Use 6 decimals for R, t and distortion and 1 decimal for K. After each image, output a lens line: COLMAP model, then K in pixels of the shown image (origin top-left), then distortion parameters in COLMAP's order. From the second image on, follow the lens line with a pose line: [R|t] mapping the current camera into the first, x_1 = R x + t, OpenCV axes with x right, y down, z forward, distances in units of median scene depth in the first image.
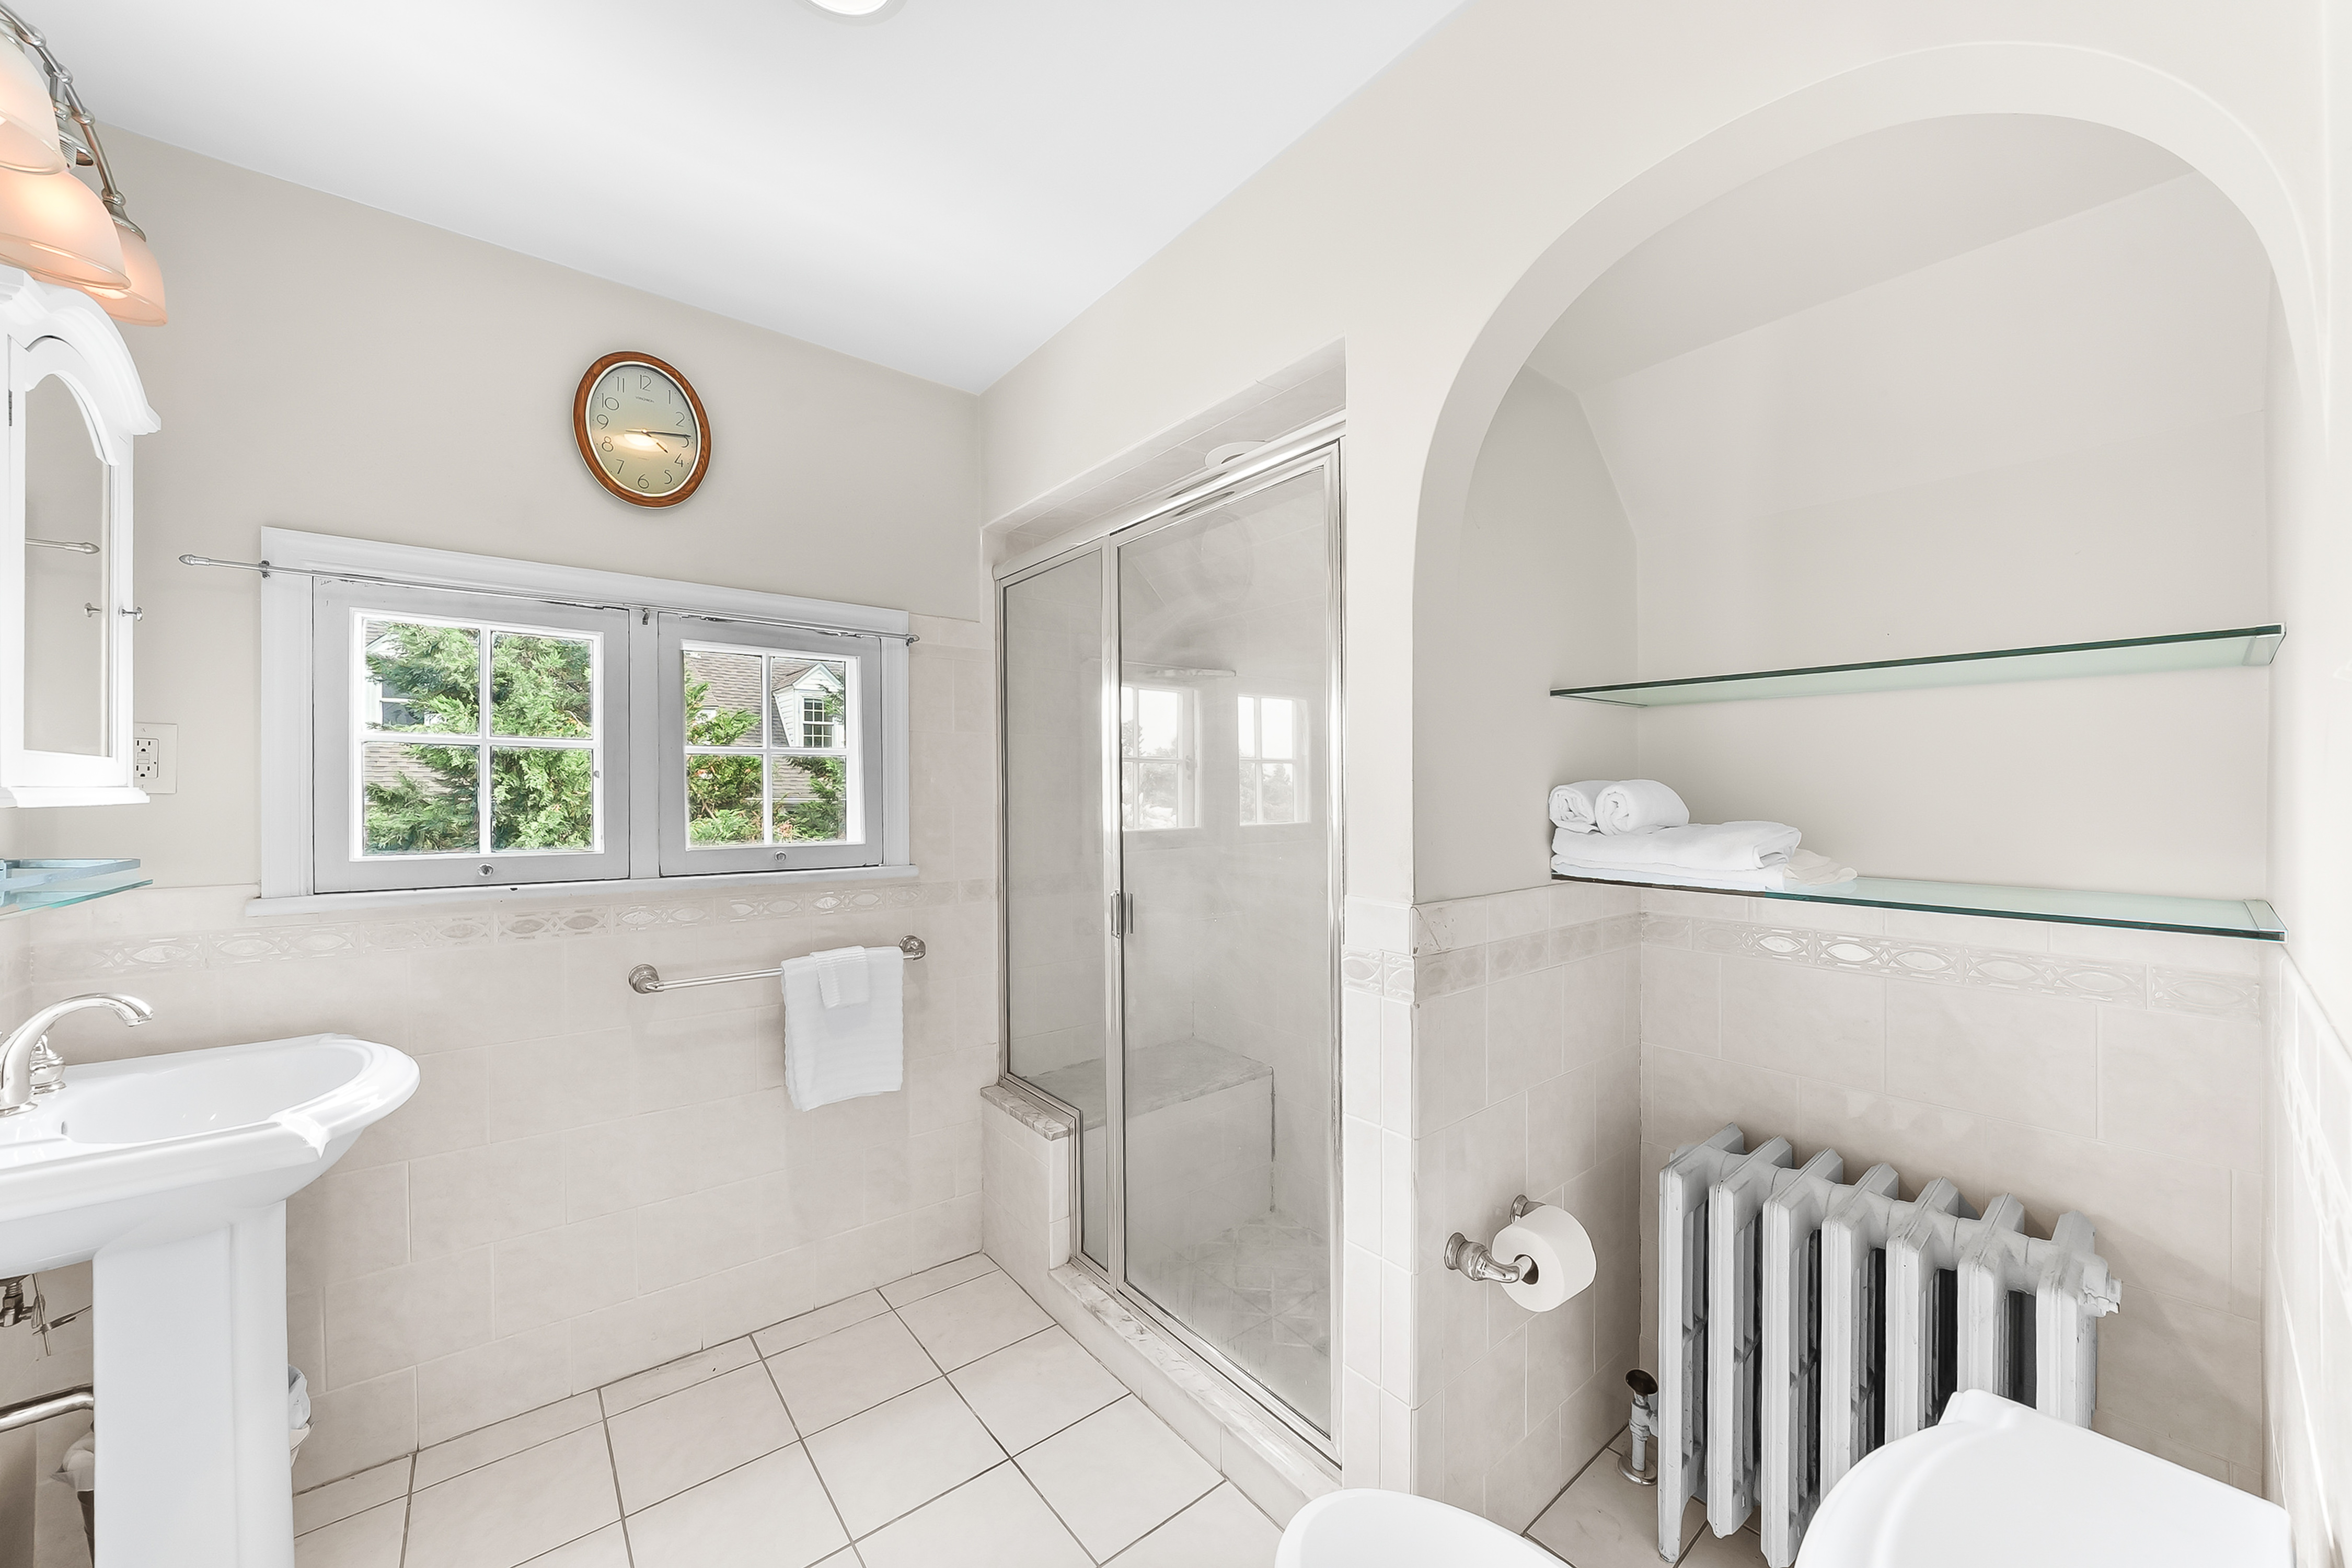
lens RADIAL K [[848.2, 0, 1176.0], [0, 848.2, 784.0], [0, 0, 1]] dist [-0.019205, -0.000055]
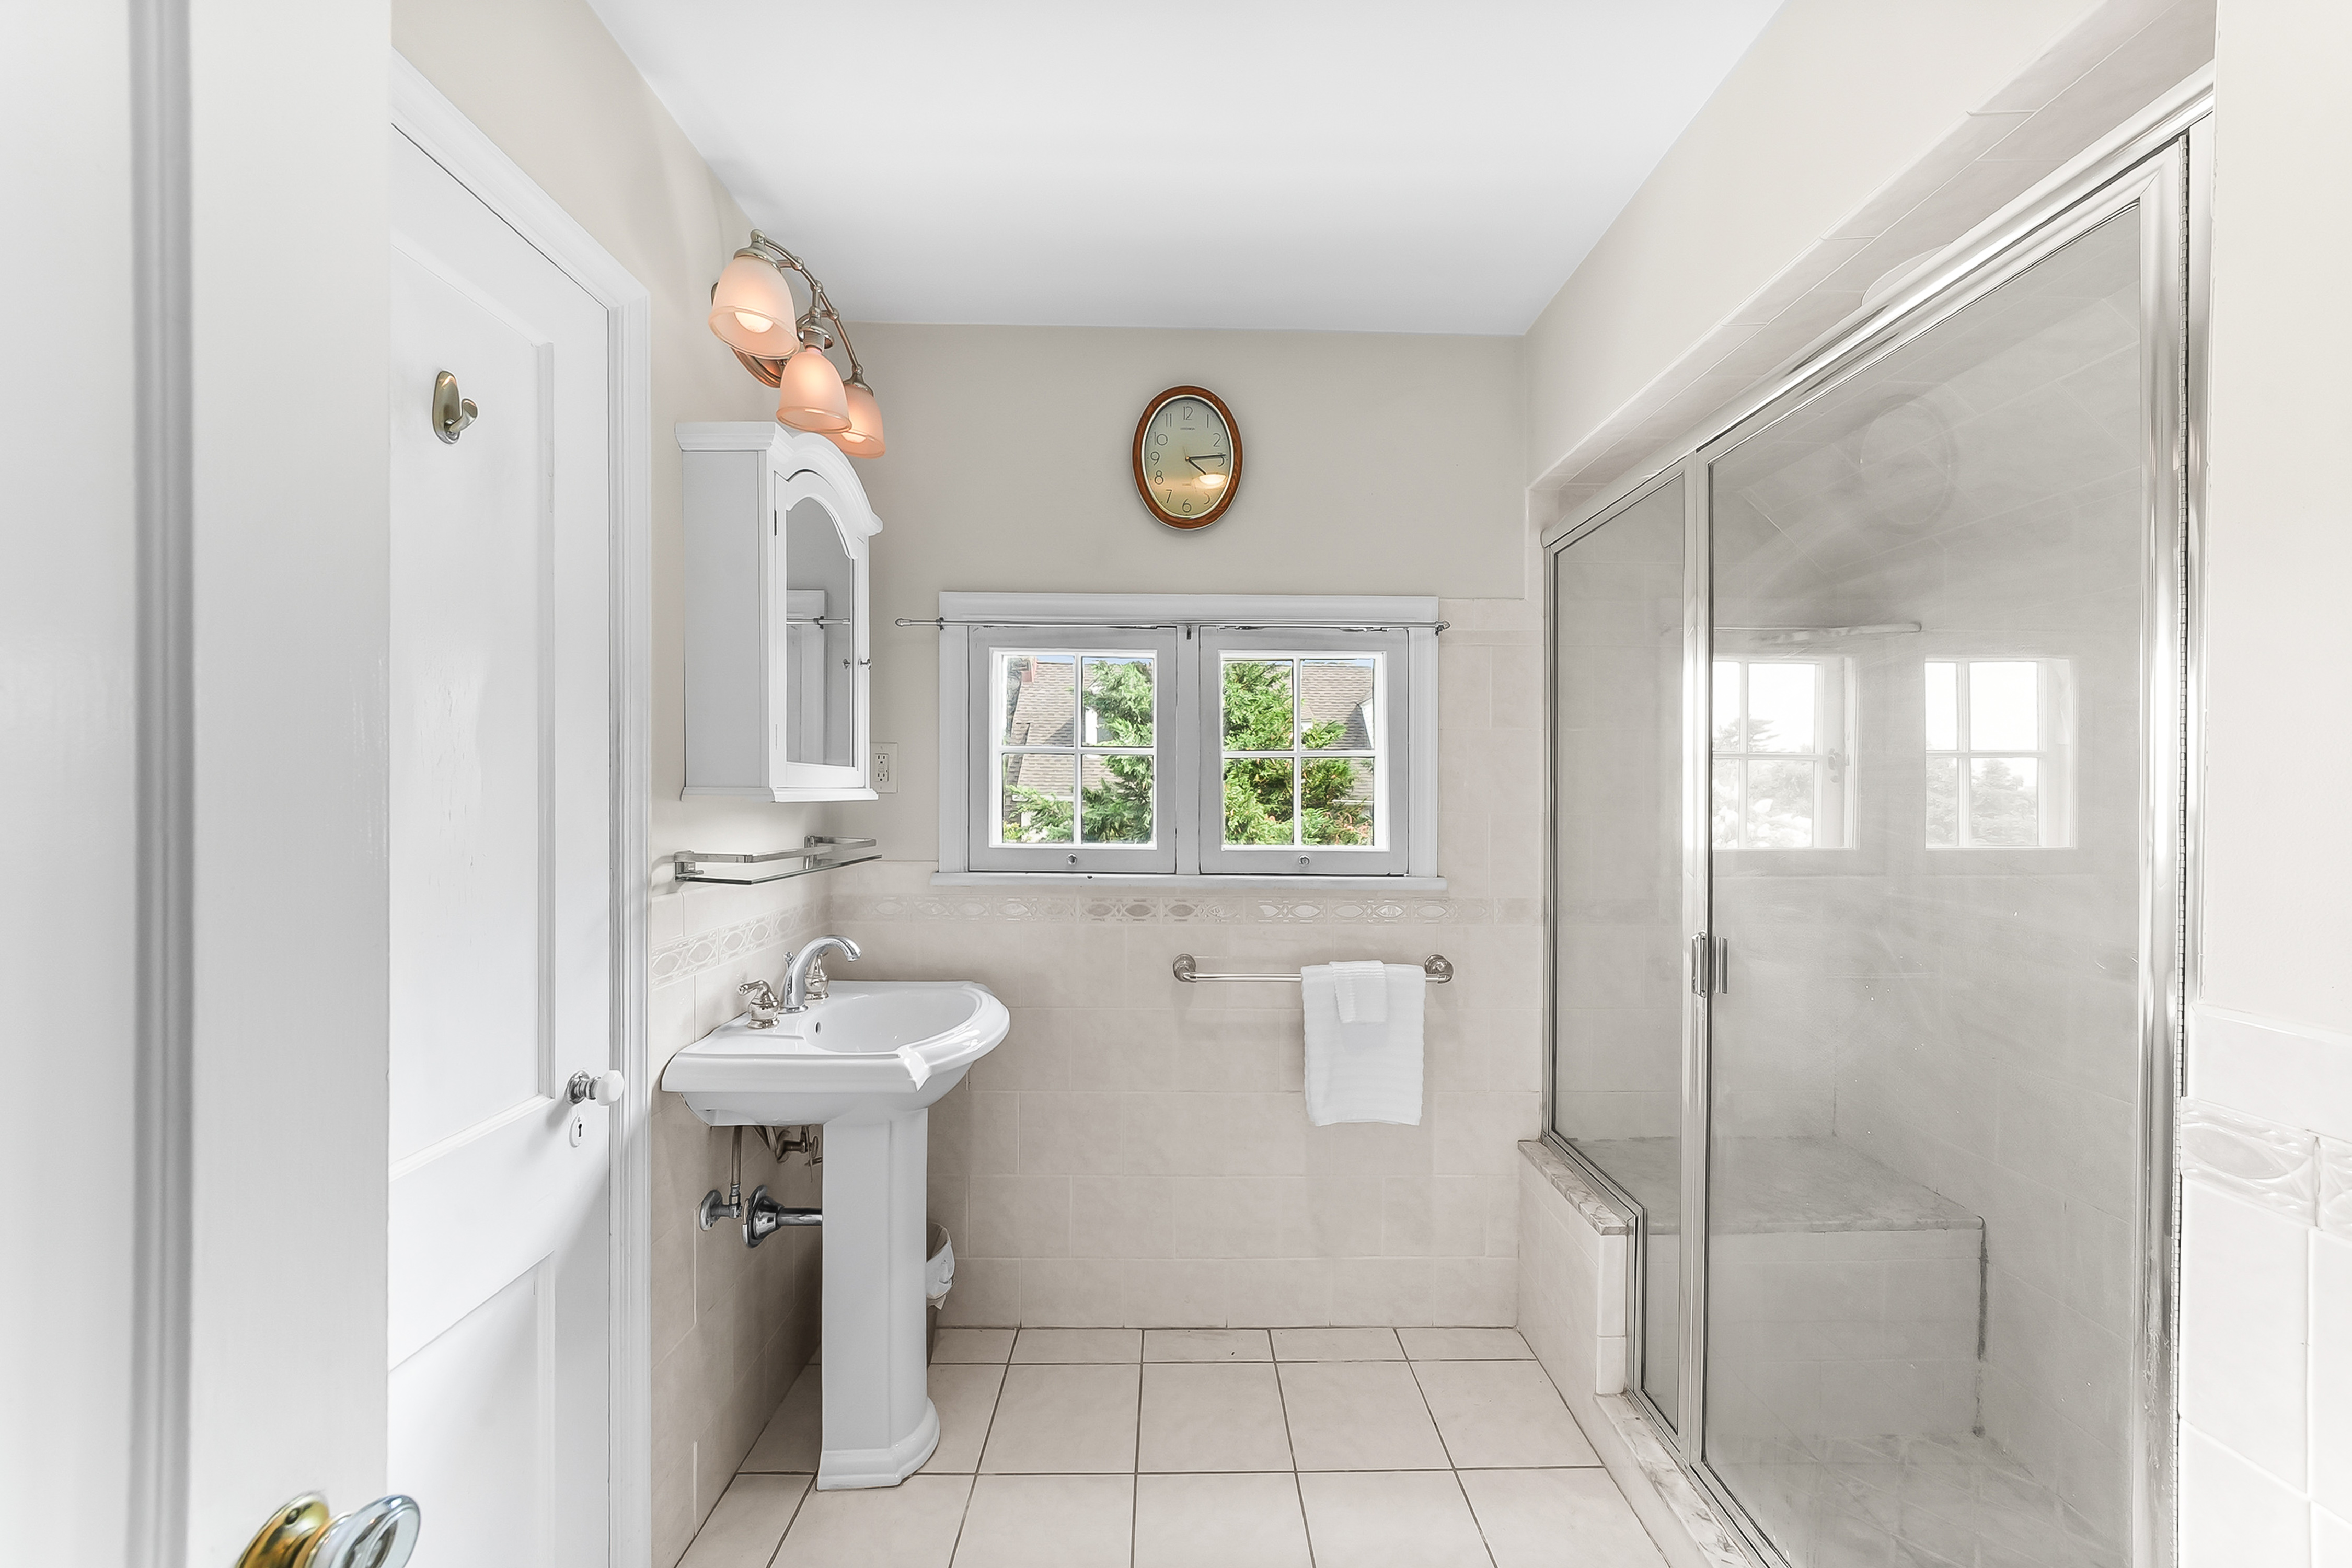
lens RADIAL K [[821.2, 0, 1181.8], [0, 821.2, 801.4], [0, 0, 1]] dist [-0.012678, 0.002034]
pose [[0.785859, 0.012174, -0.618286, 0.012442], [-0.001971, 0.999850, 0.017181, 0.000143], [0.618403, -0.012283, 0.785765, 0.153017]]
